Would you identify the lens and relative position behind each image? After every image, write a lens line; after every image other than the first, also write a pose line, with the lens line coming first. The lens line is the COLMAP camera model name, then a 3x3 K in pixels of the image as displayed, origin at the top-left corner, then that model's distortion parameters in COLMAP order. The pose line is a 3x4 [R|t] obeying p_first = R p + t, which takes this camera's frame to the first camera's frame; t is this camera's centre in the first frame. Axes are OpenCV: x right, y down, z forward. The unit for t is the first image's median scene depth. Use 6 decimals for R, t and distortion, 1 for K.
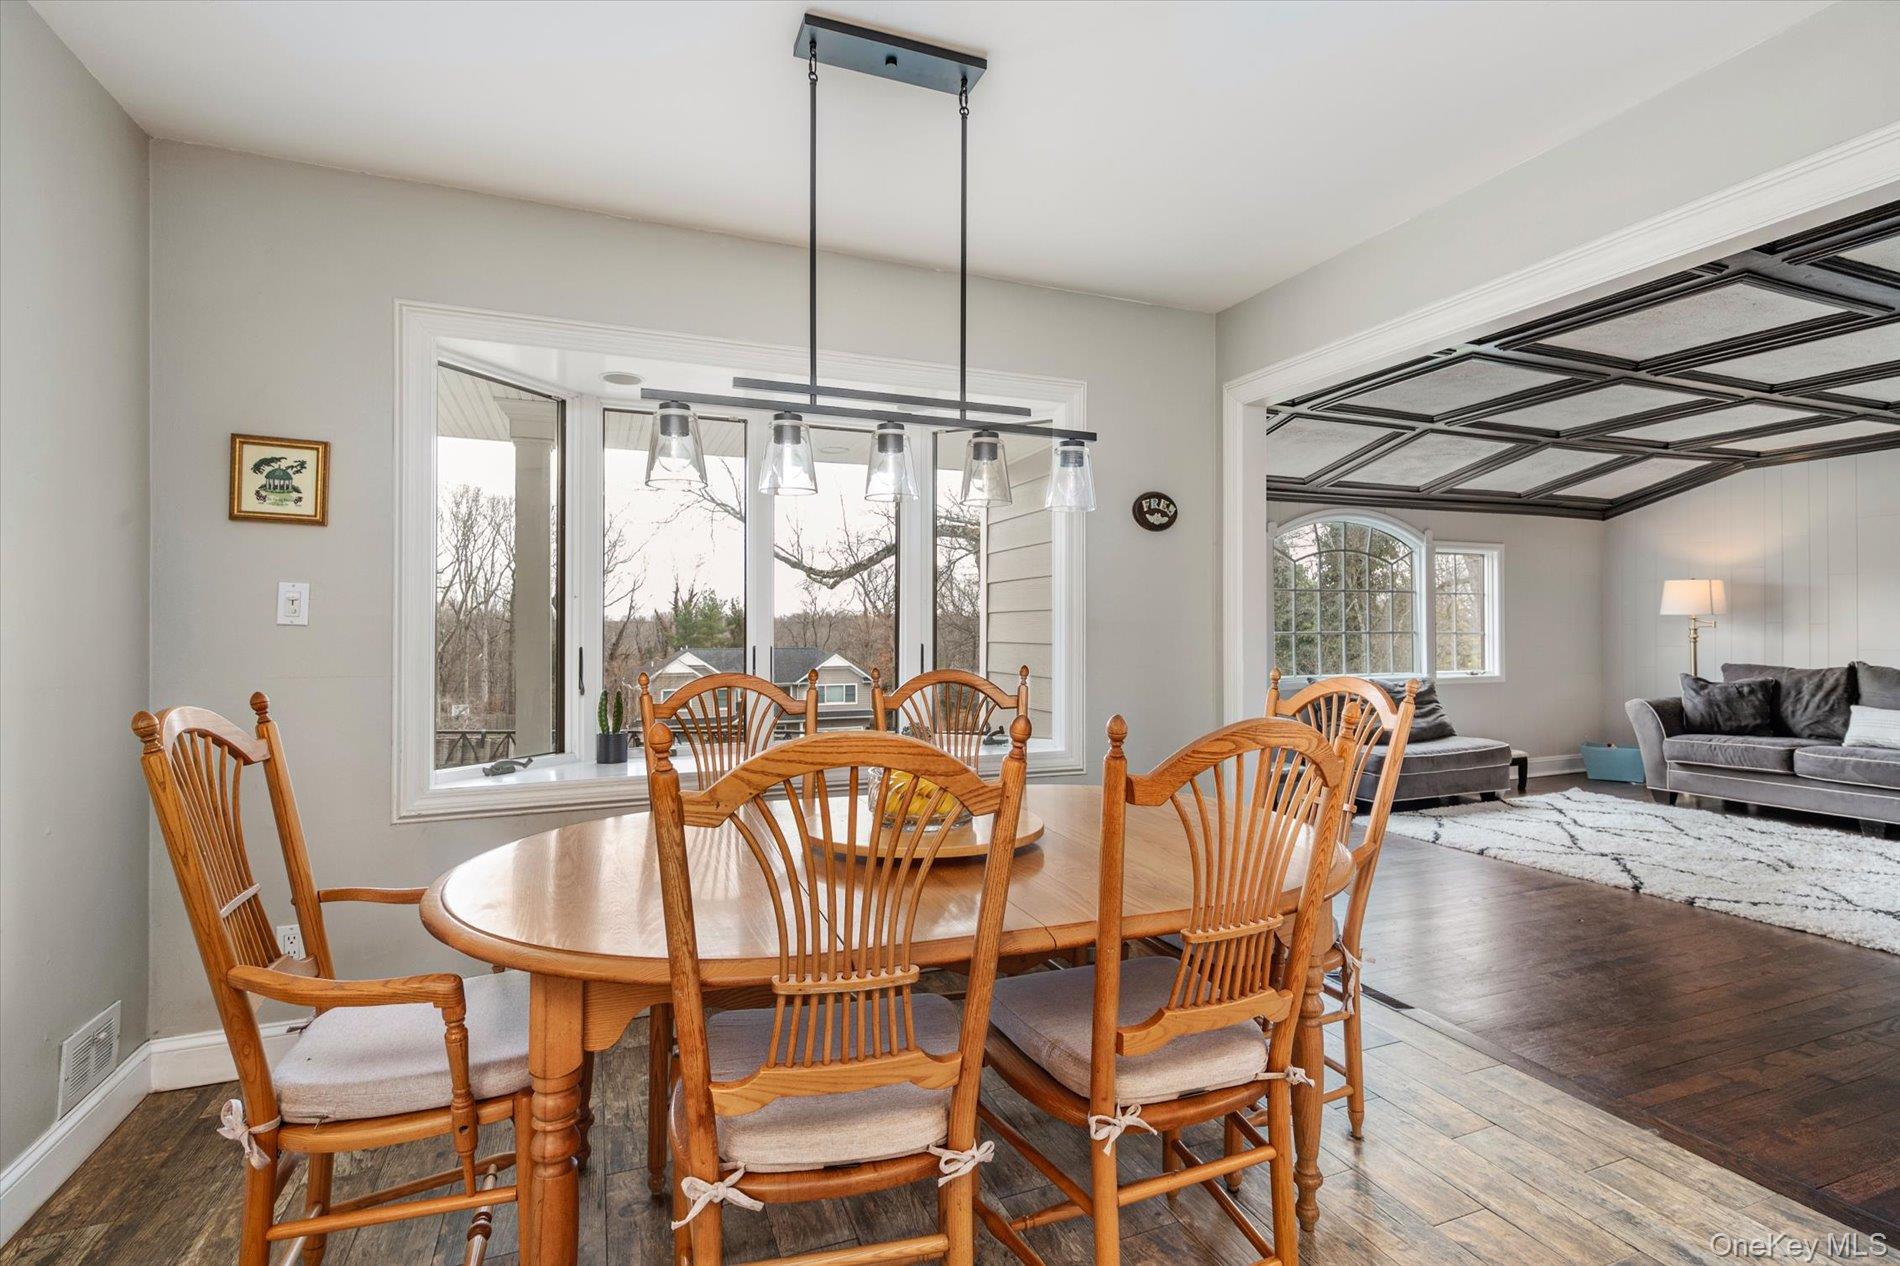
lens RADIAL K [[886.6, 0, 948.4], [0, 886.6, 627.6], [0, 0, 1]] dist [0.000790, 0.000285]
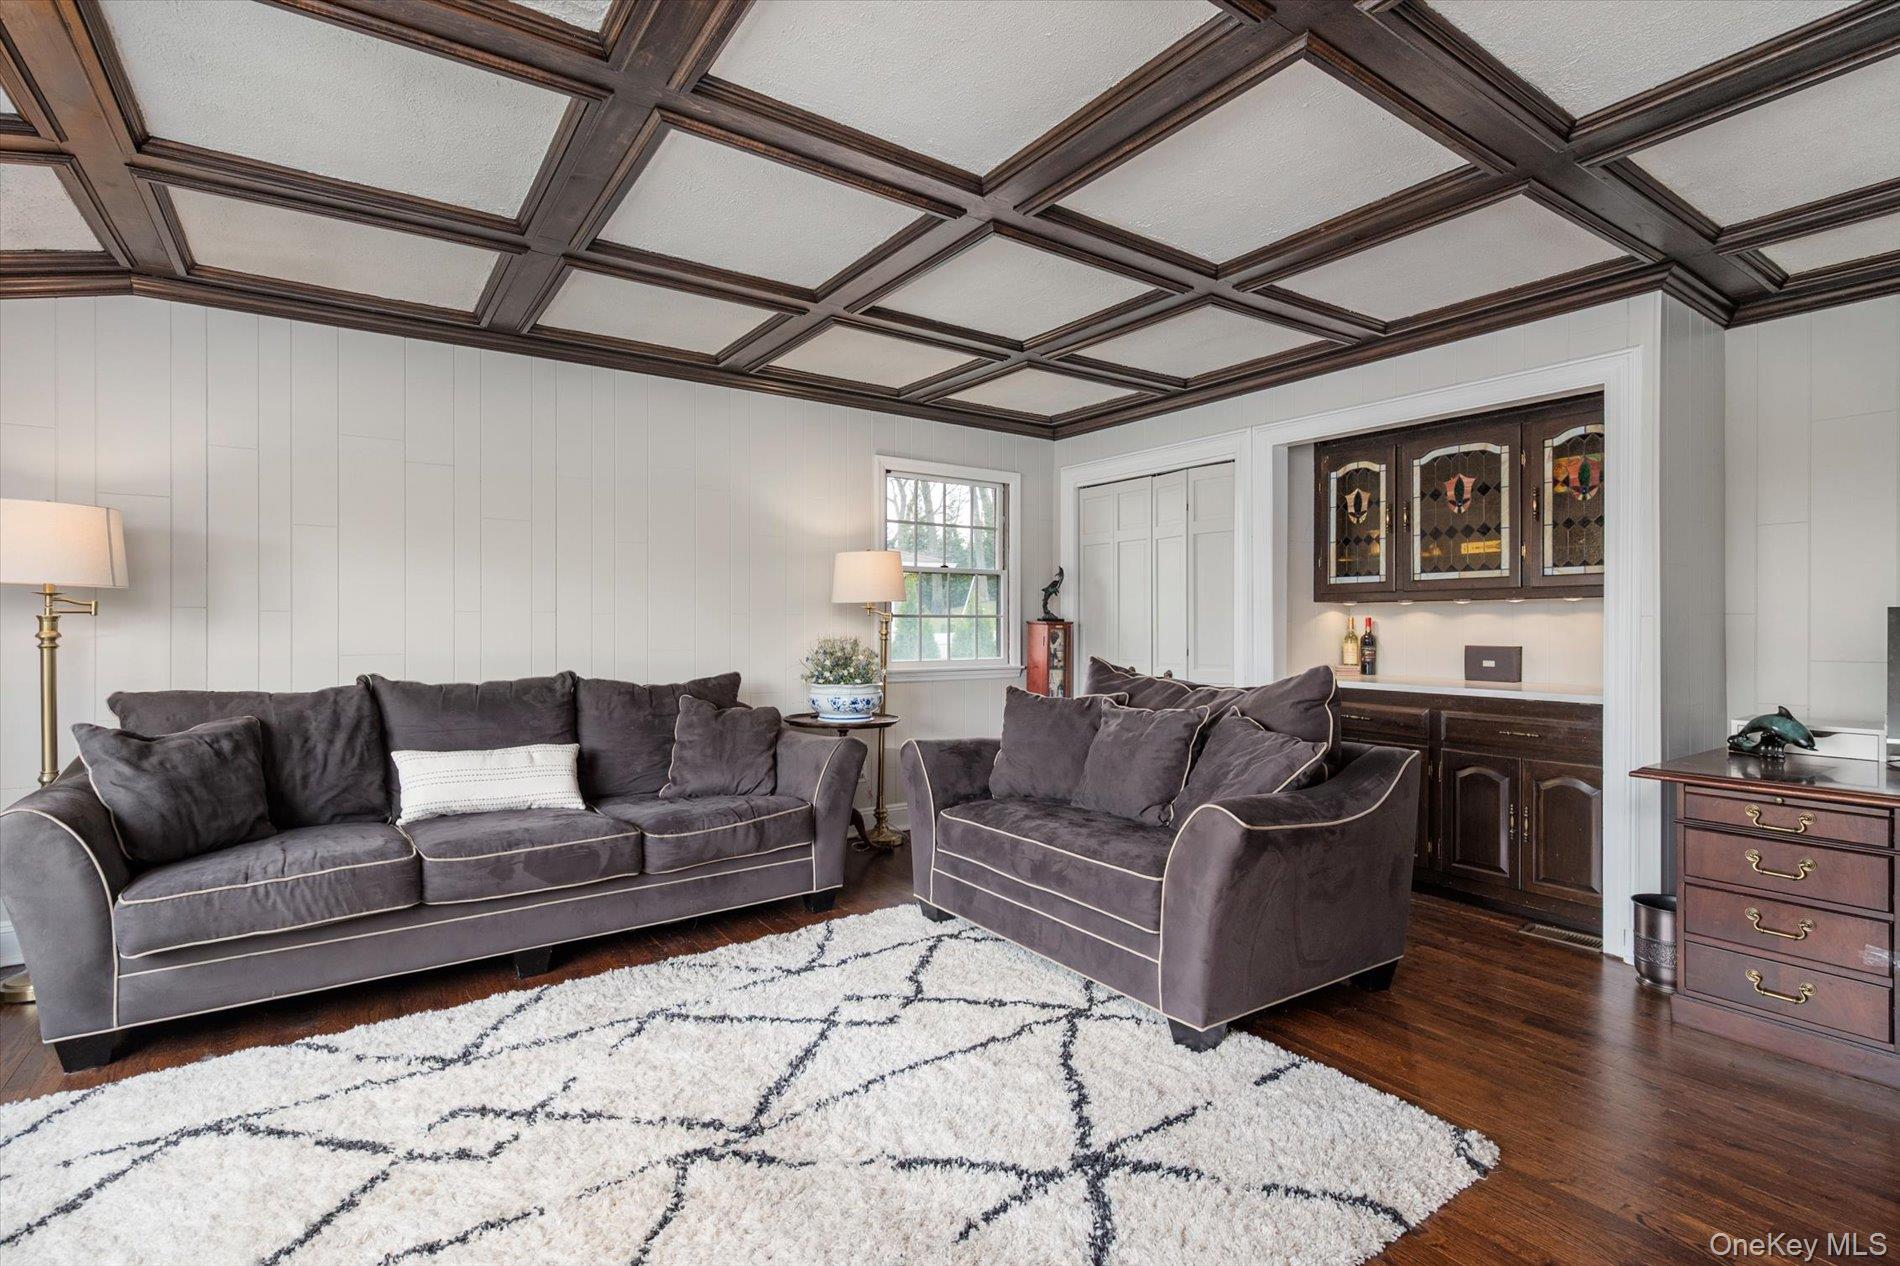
lens RADIAL K [[886.6, 0, 949.0], [0, 886.6, 629.4], [0, 0, 1]] dist [0.000790, 0.000285]
pose [[-0.230423, -0.001397, 0.973090, 0.350563], [-0.007182, 0.999974, -0.000265, 0.004905], [-0.973064, -0.007050, -0.230427, 0.743933]]
